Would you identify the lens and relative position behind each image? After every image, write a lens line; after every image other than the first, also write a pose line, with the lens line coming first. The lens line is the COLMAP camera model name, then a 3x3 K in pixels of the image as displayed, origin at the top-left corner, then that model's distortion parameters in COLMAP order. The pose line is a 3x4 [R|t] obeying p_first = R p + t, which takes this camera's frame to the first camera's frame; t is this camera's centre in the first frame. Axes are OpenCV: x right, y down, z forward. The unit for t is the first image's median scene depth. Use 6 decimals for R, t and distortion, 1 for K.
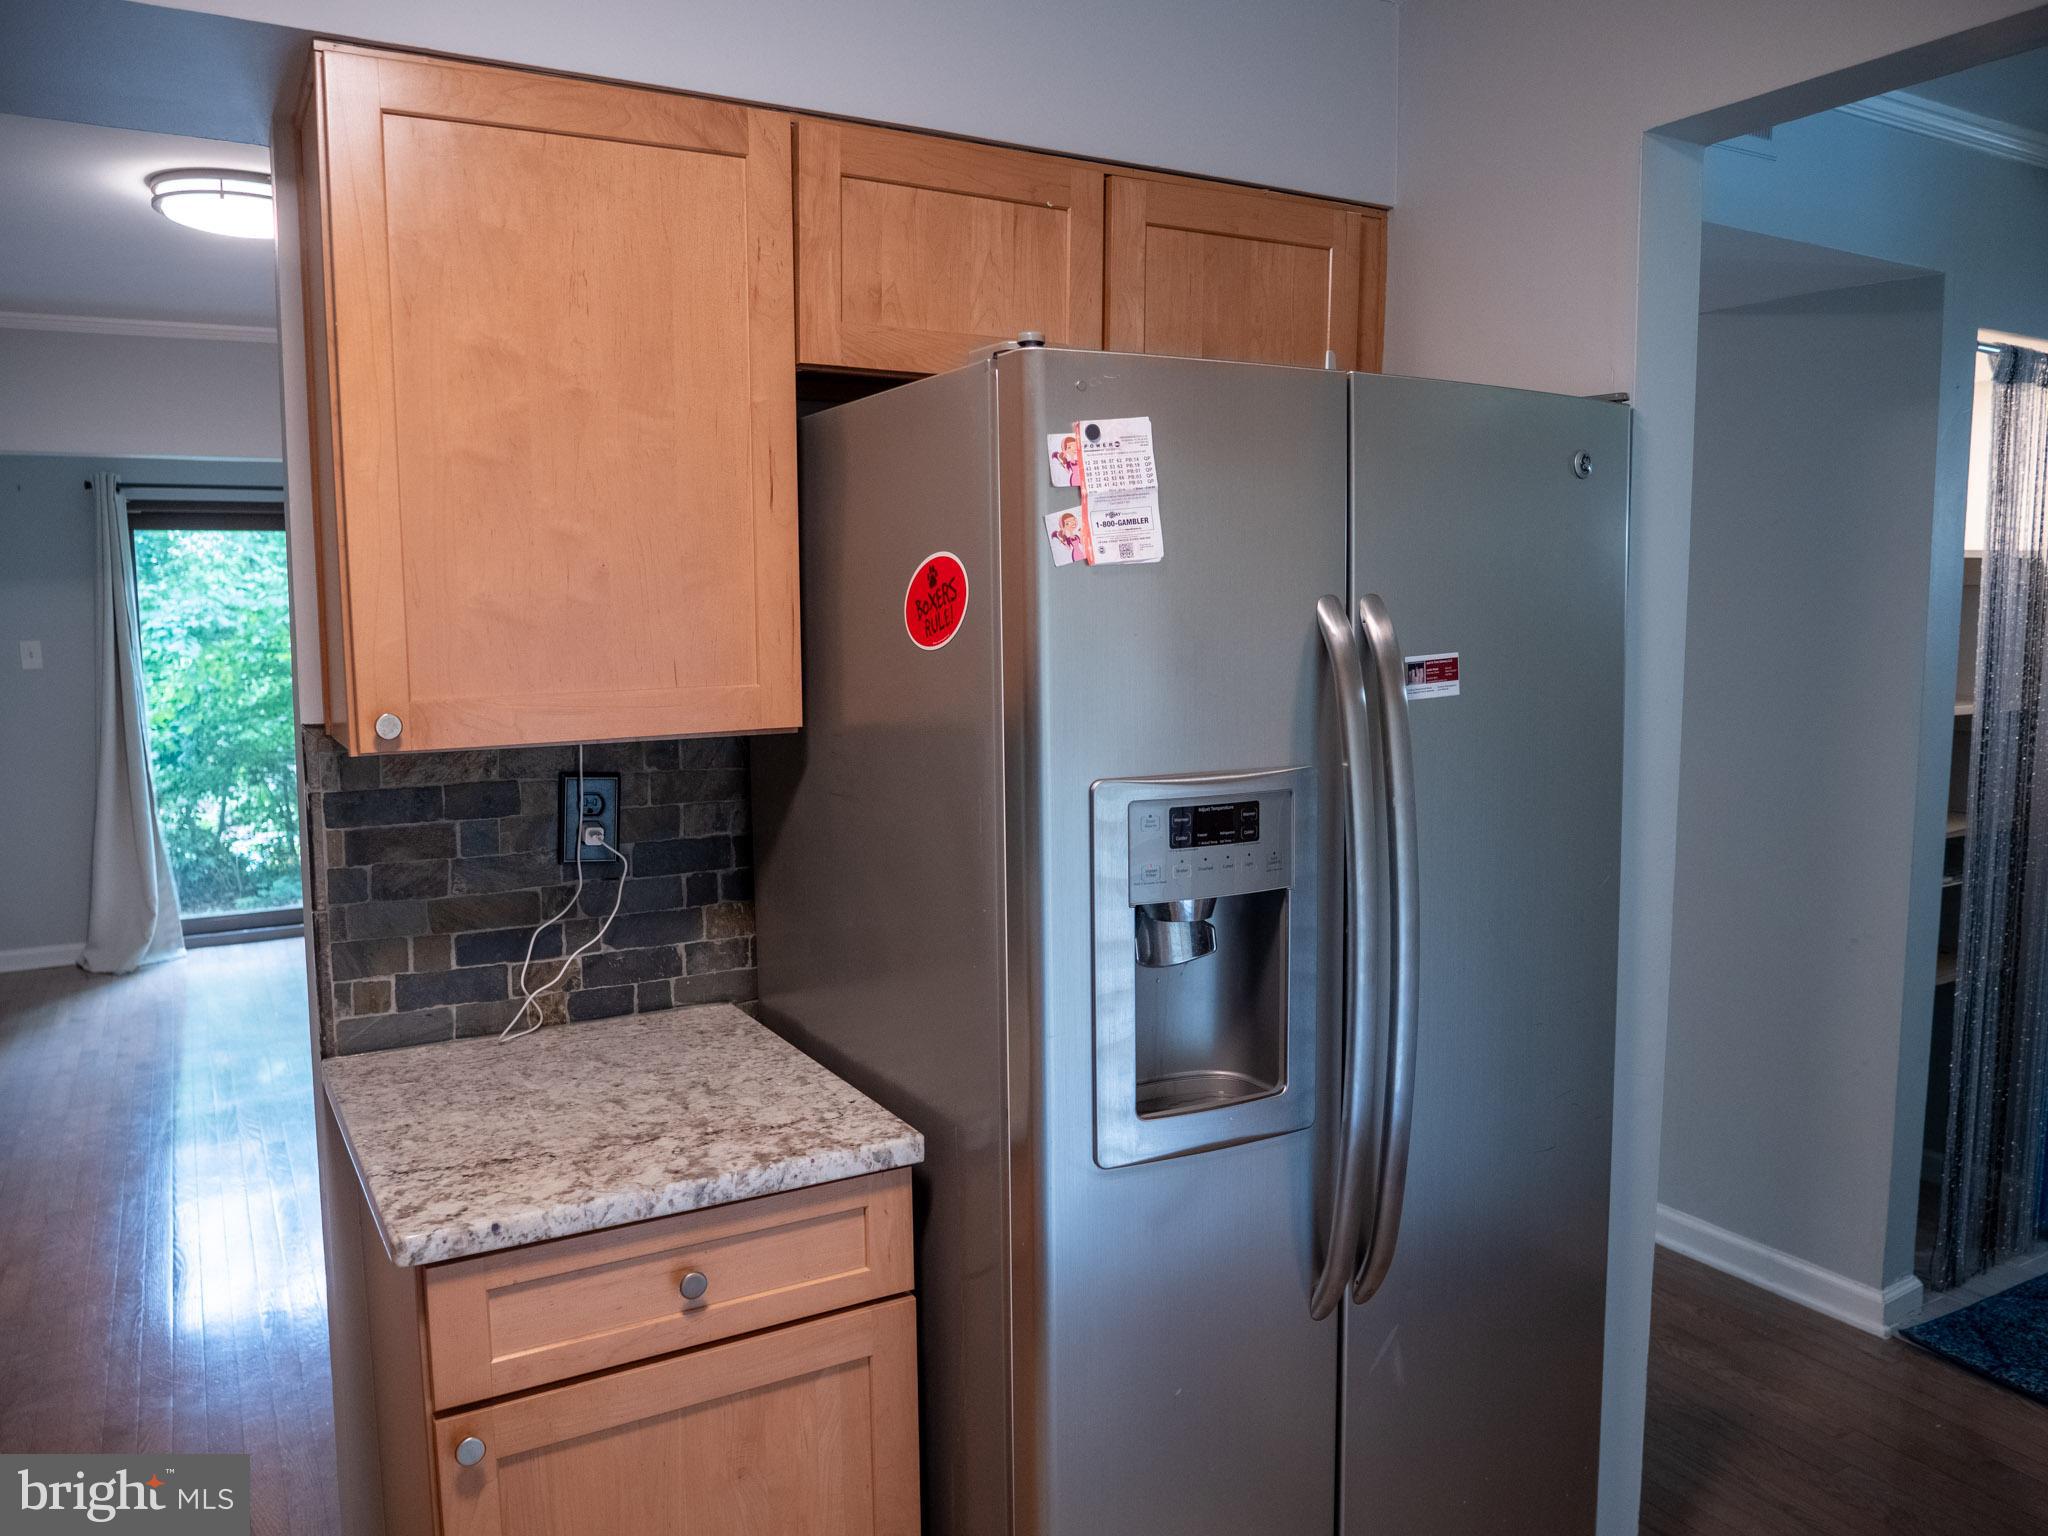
lens RADIAL K [[1495.4, 0, 1028.5], [0, 1495.4, 782.5], [0, 0, 1]] dist [-0.040048, 0.001695]
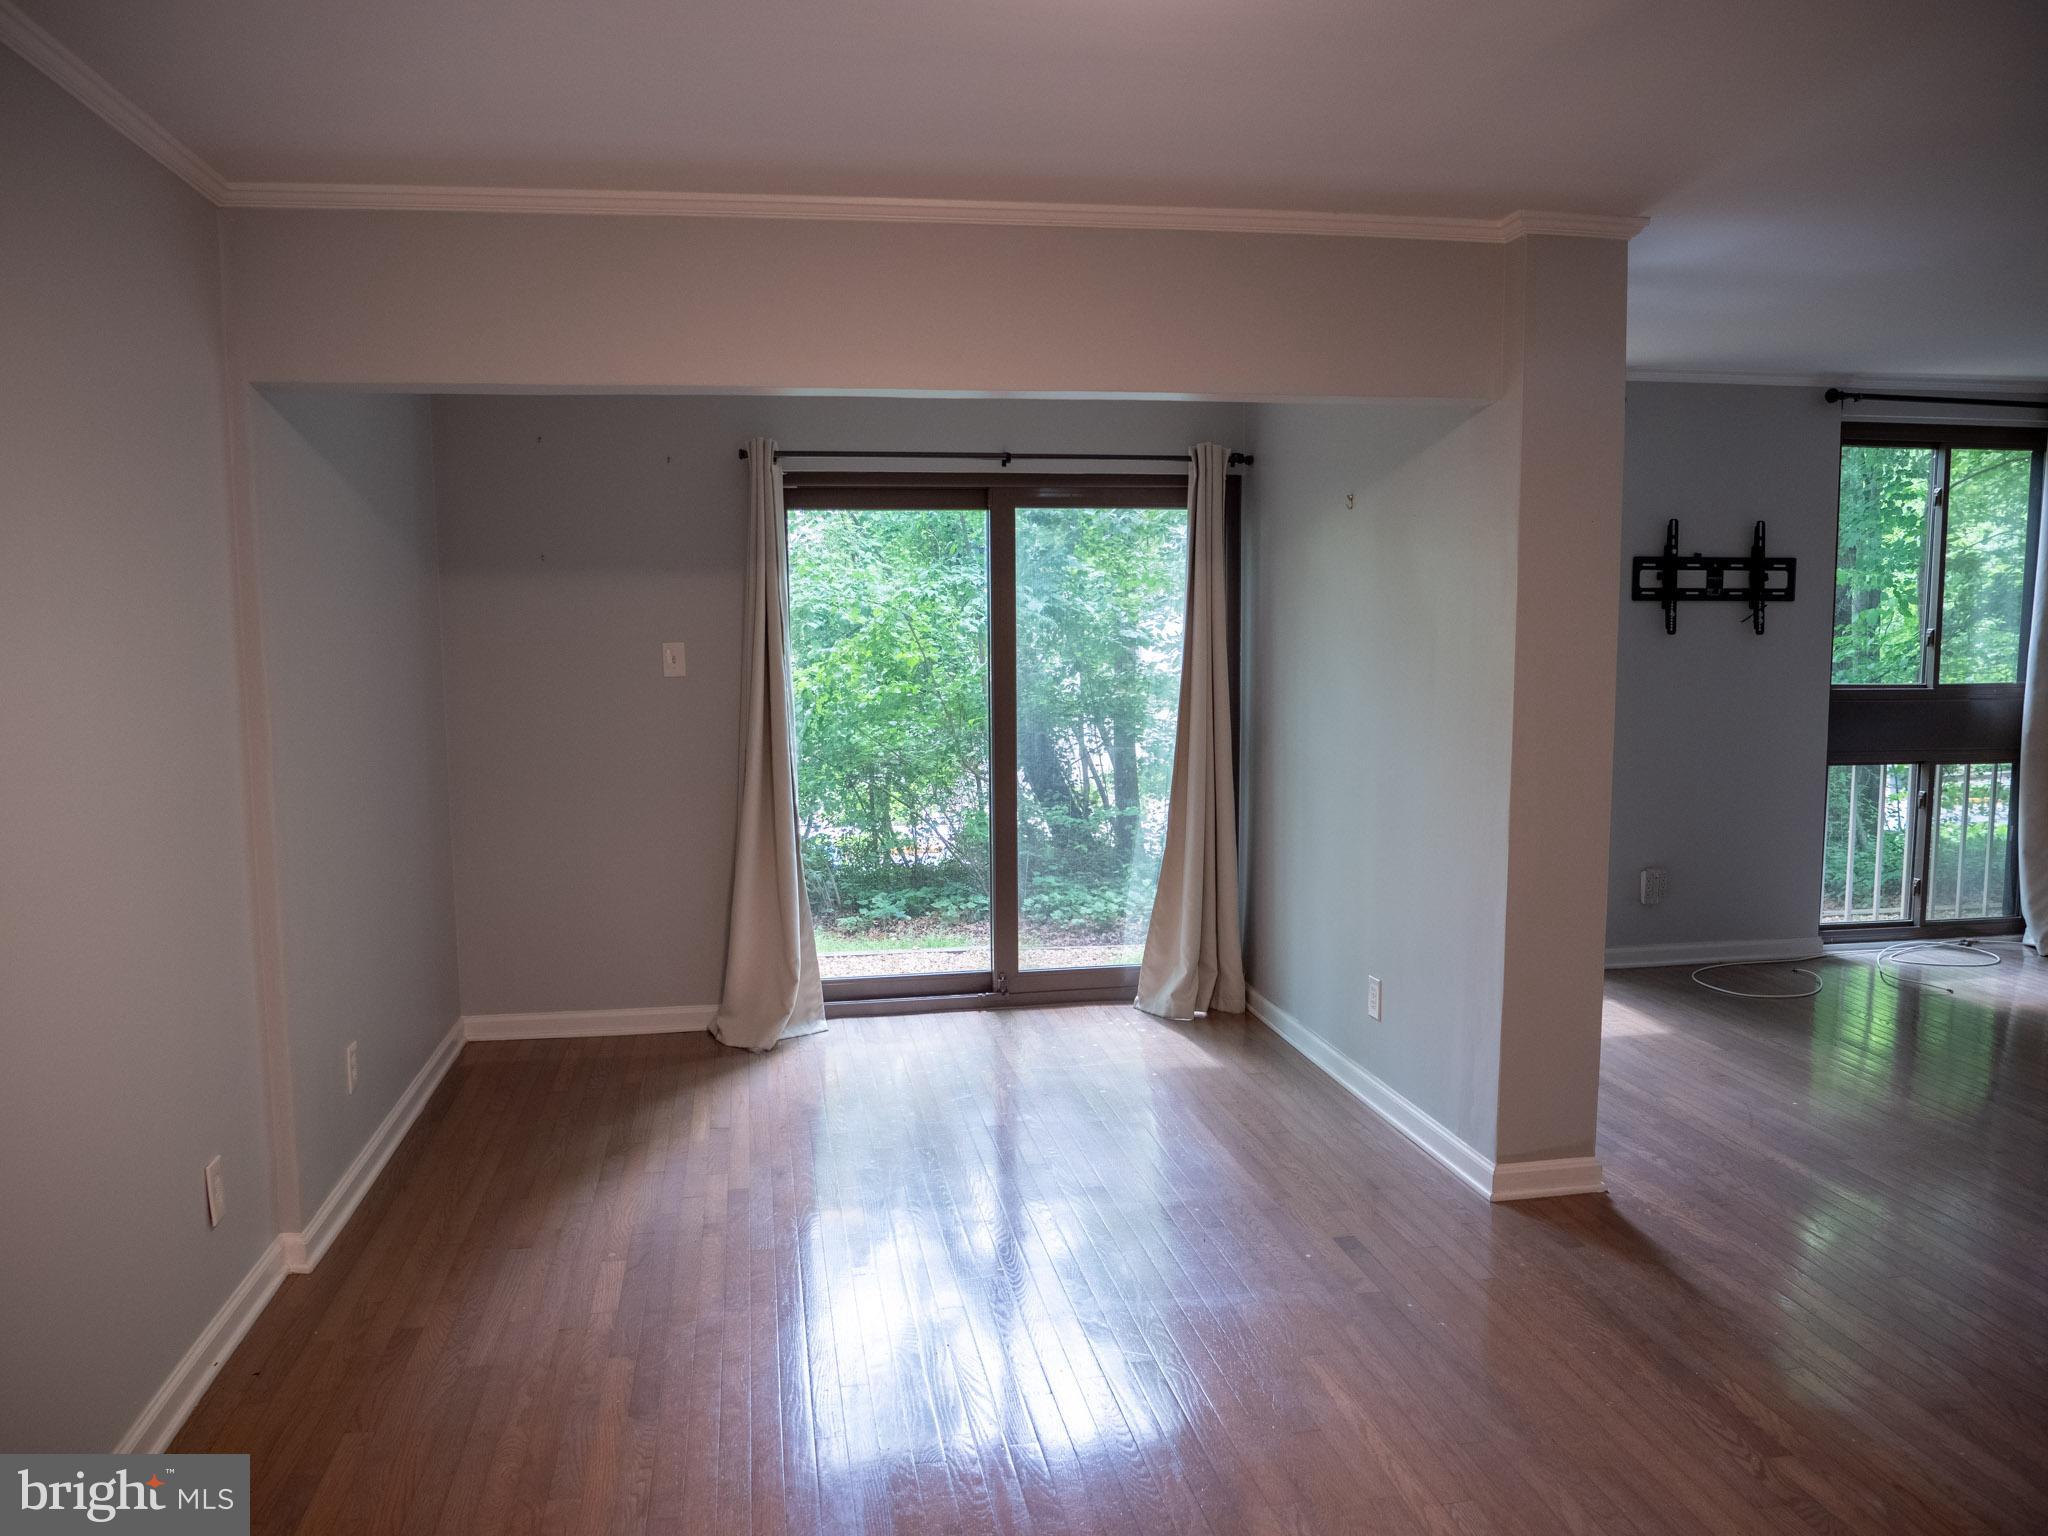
lens RADIAL K [[1495.4, 0, 1027.4], [0, 1495.4, 780.4], [0, 0, 1]] dist [-0.040048, 0.001695]
pose [[0.943720, 0.040672, -0.328235, -0.242717], [-0.040859, 0.999145, 0.006330, -0.036395], [0.328212, 0.007438, 0.944575, 0.307737]]
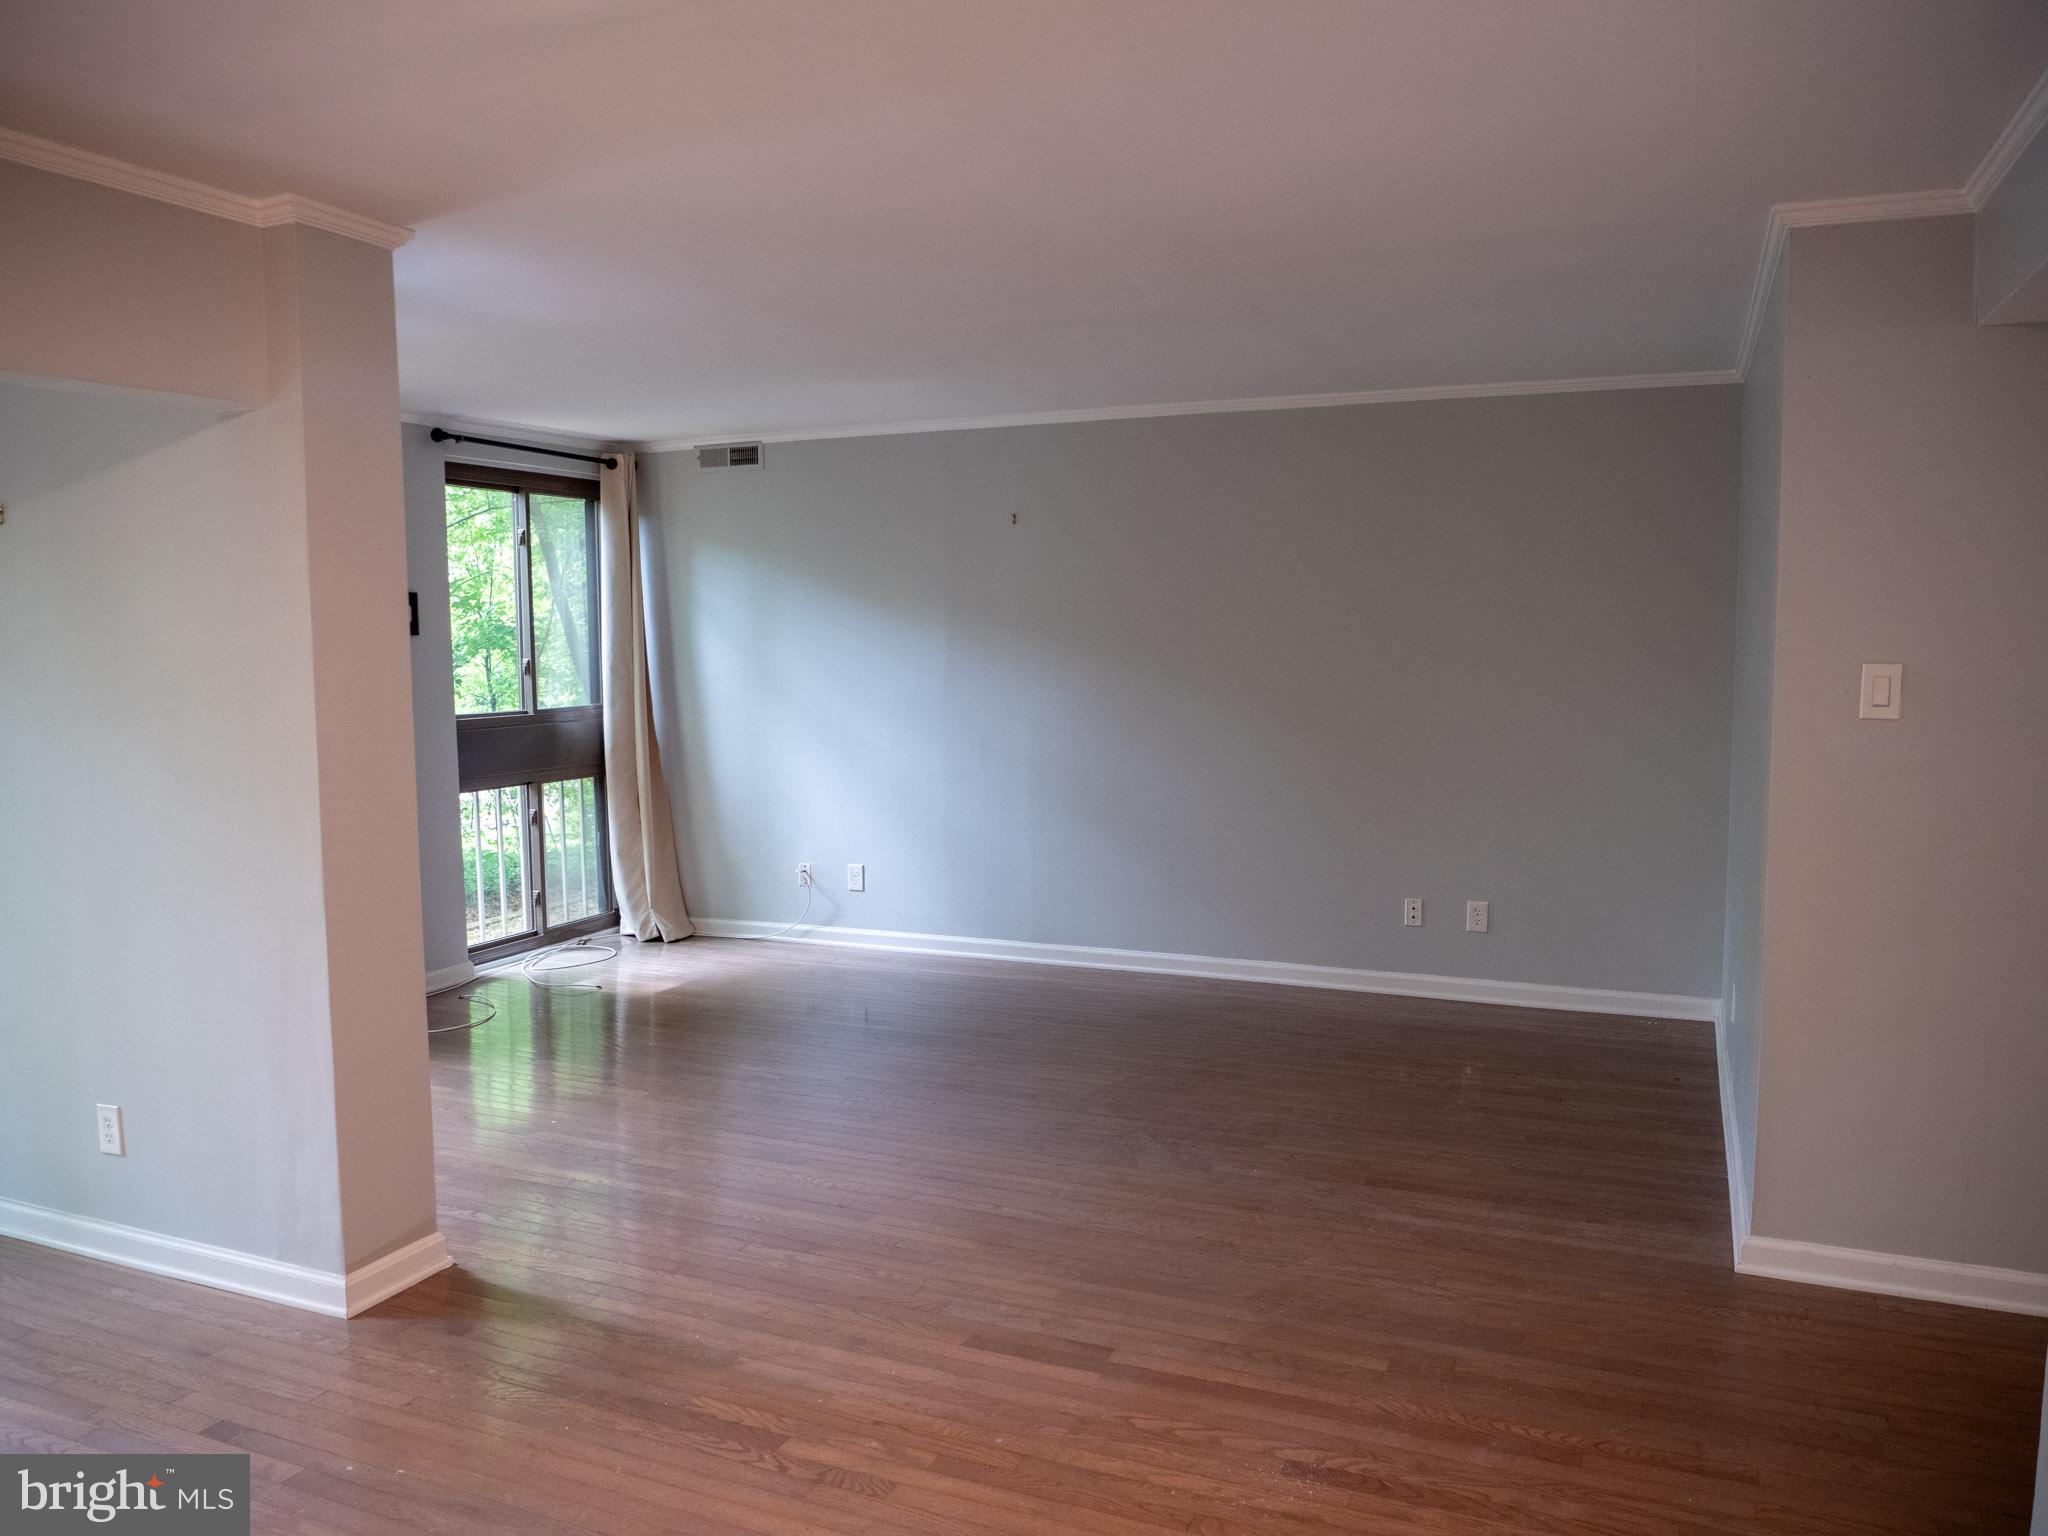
lens RADIAL K [[1495.4, 0, 1015.8], [0, 1495.4, 775.6], [0, 0, 1]] dist [-0.040048, 0.001695]
pose [[0.798203, -0.057319, 0.599655, -0.268709], [0.073165, 0.997318, -0.002060, -0.037963], [-0.597928, 0.045518, 0.800256, 0.320080]]
